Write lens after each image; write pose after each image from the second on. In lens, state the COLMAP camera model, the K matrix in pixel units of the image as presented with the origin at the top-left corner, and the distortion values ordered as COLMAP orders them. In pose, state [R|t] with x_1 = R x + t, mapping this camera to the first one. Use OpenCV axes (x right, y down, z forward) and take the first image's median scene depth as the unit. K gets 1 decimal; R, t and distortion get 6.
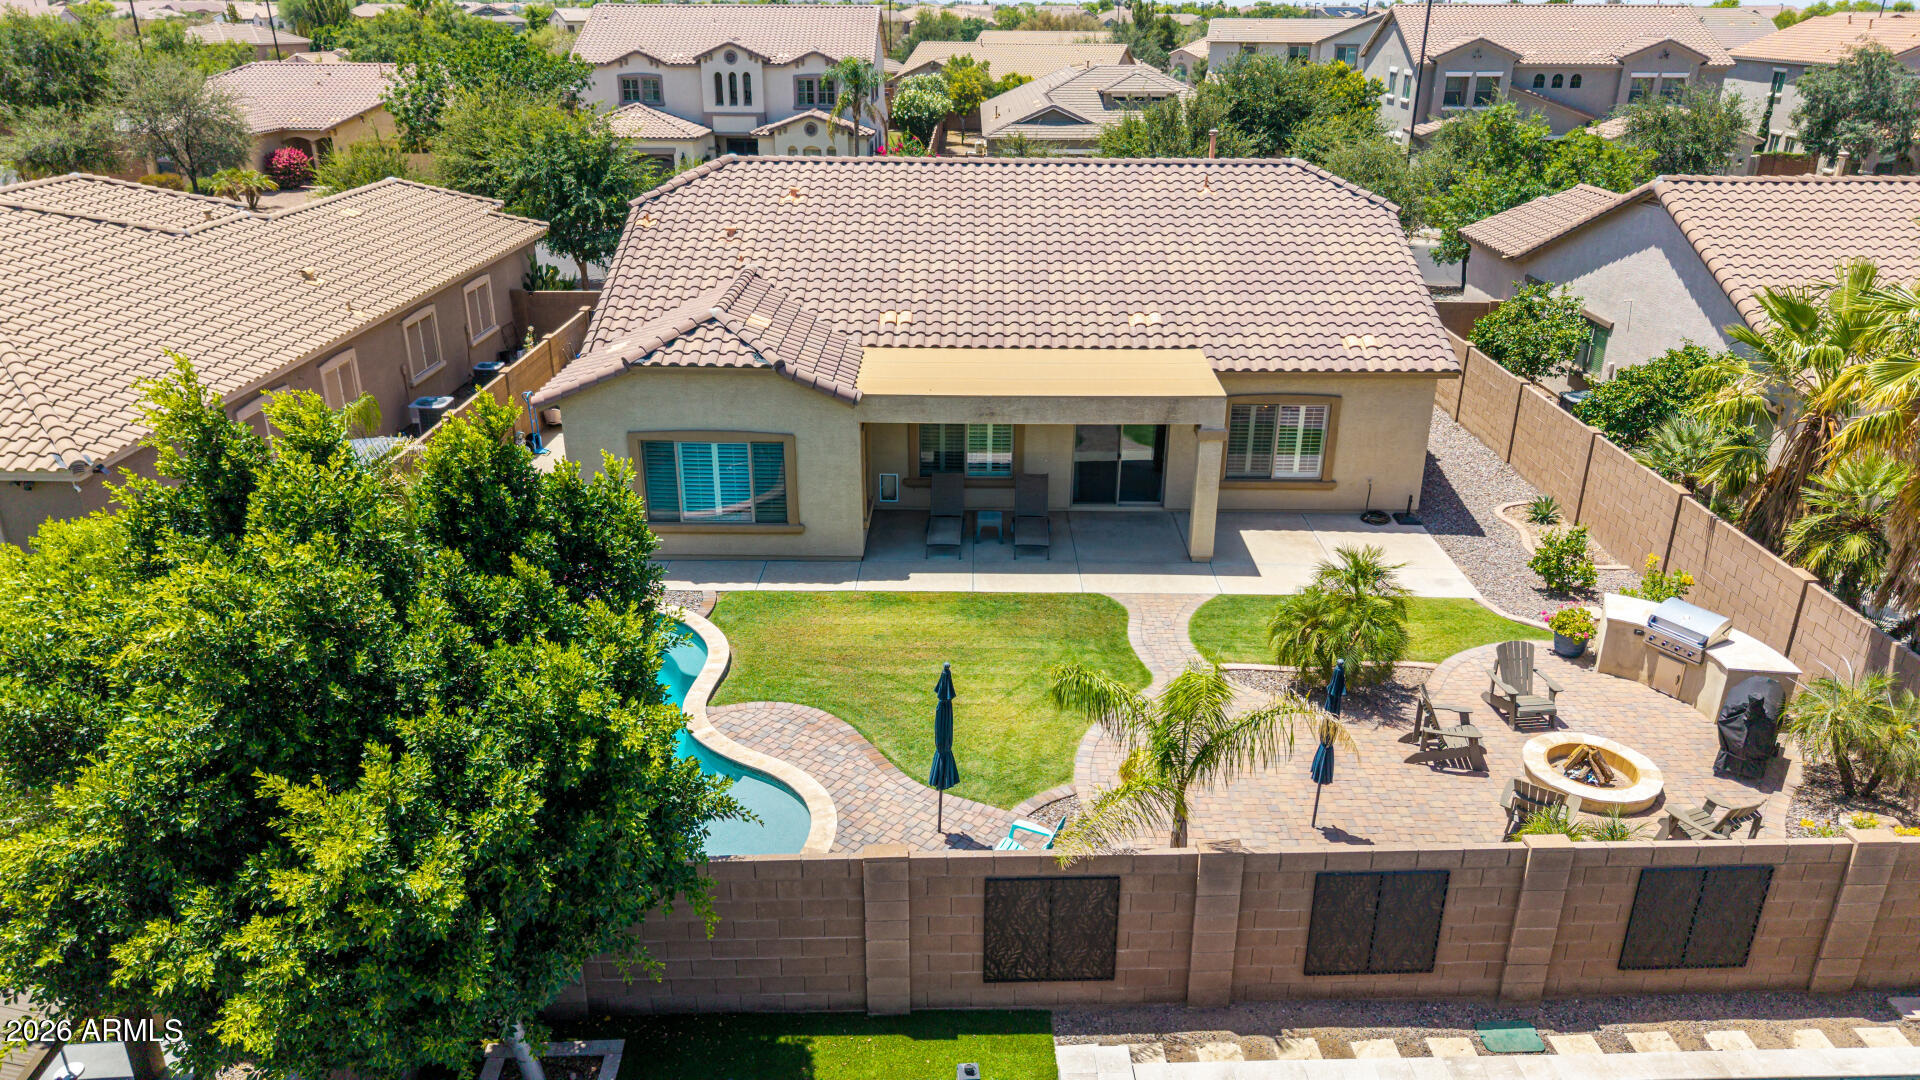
lens RADIAL K [[1279.0, 0, 957.8], [0, 1279.0, 555.9], [0, 0, 1]] dist [0.003350, 0.001303]
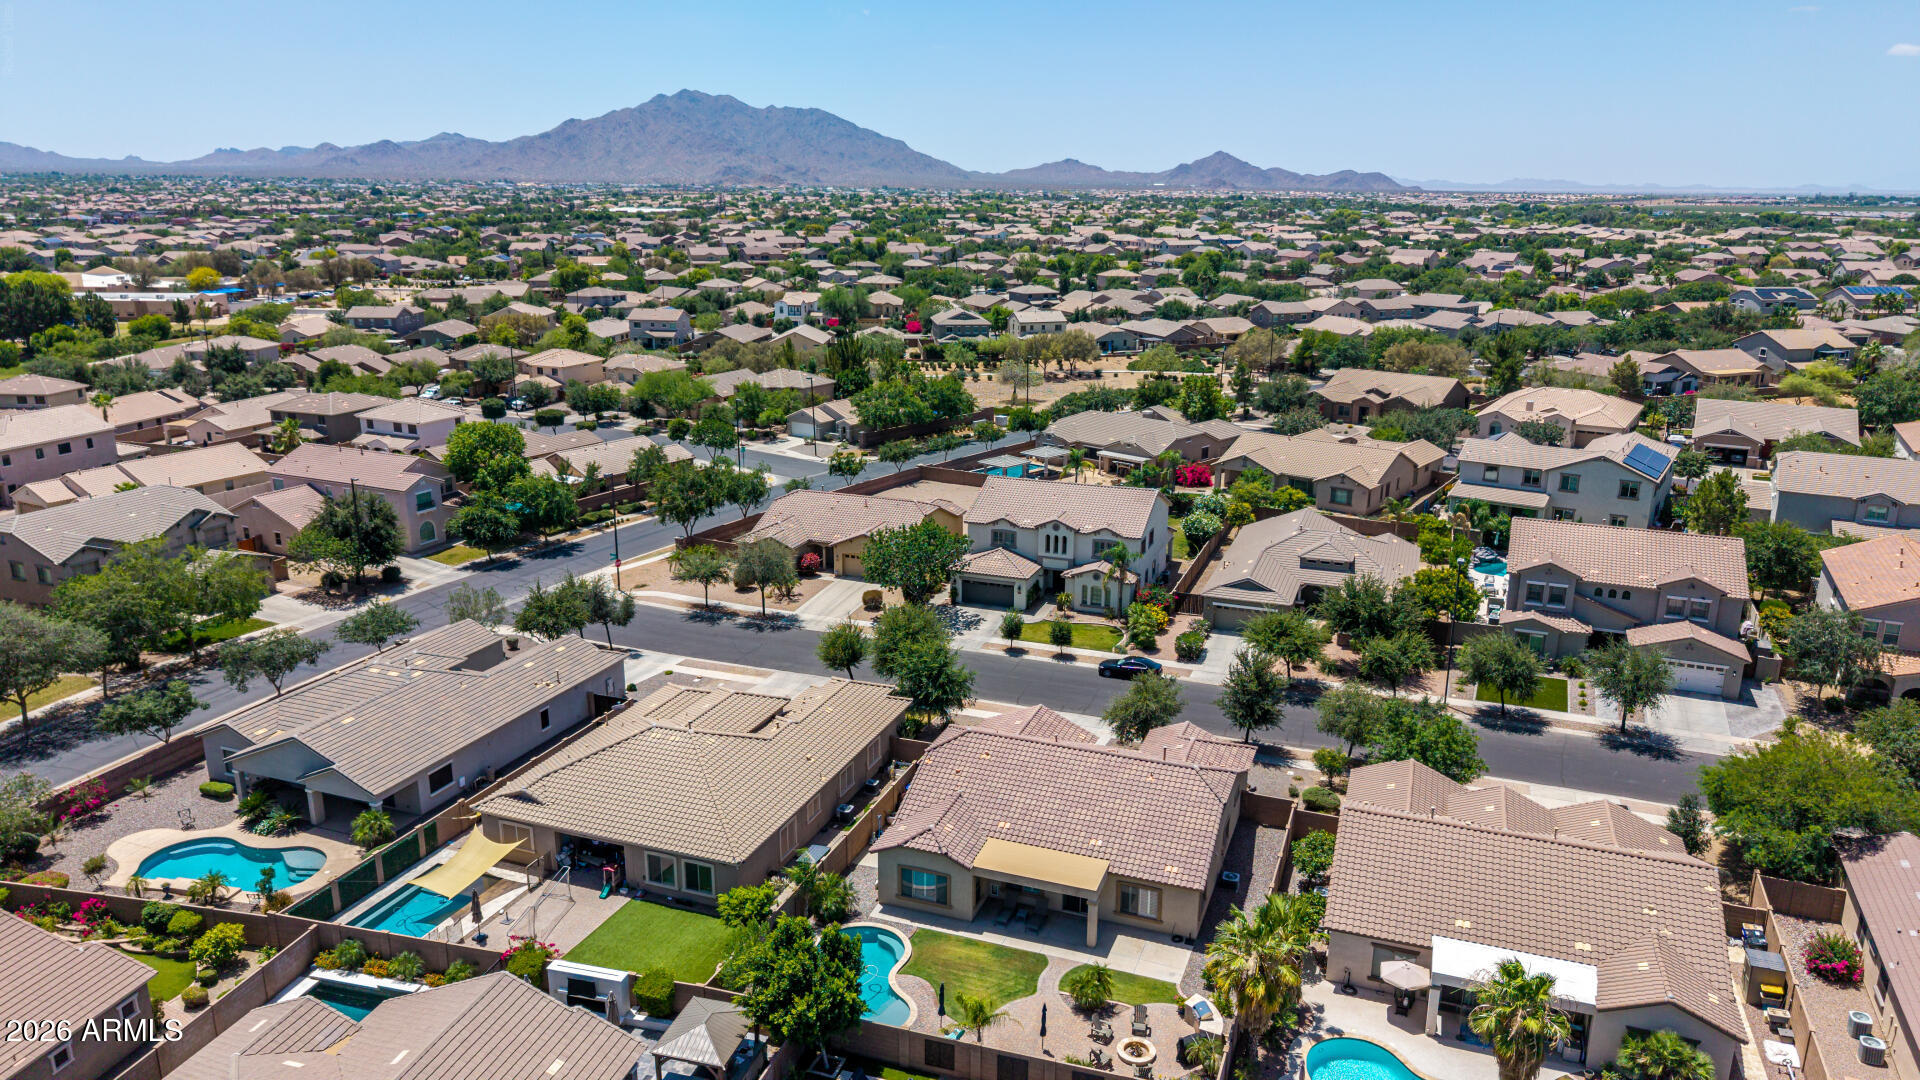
lens RADIAL K [[1282.6, 0, 959.3], [0, 1282.6, 545.7], [0, 0, 1]] dist [0.031669, -0.035152]
pose [[0.940336, 0.094045, -0.326993, 0.714504], [-0.136577, 0.984549, -0.109592, -0.477949], [0.311634, 0.147713, 0.938651, -1.700578]]
